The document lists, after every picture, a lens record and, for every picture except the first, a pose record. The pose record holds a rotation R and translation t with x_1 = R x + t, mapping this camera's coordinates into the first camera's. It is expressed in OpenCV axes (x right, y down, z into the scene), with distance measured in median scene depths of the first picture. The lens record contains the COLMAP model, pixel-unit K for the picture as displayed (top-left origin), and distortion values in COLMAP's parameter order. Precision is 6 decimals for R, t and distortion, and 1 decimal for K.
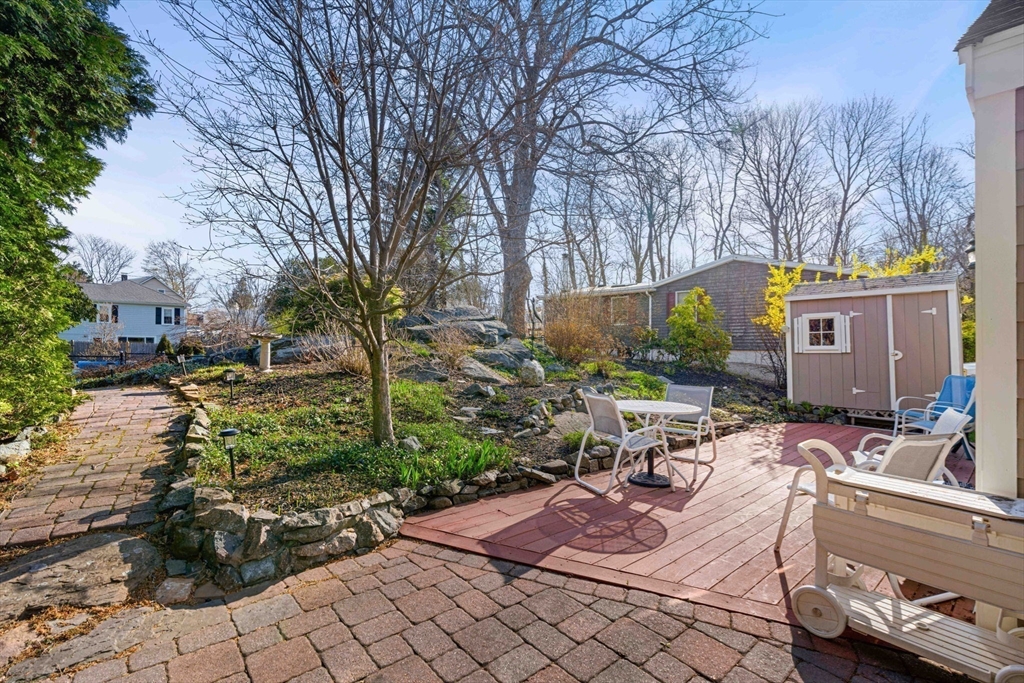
lens RADIAL K [[465.4, 0, 512.0], [0, 465.4, 341.5], [0, 0, 1]] dist [-0.001817, 0.000304]
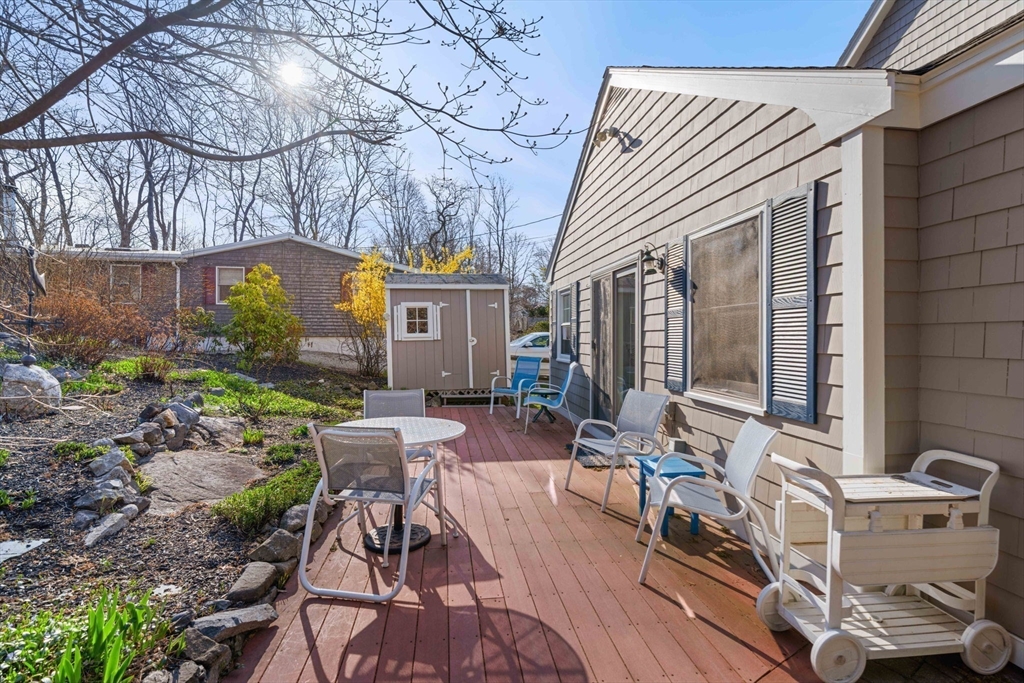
lens RADIAL K [[460.0, 0, 512.1], [0, 460.0, 325.2], [0, 0, 1]] dist [-0.004330, -0.000046]
pose [[0.542934, 0.007047, 0.839746, -0.092593], [-0.006006, 0.999972, -0.004508, -0.006044], [-0.839754, -0.002596, 0.542961, 0.255546]]
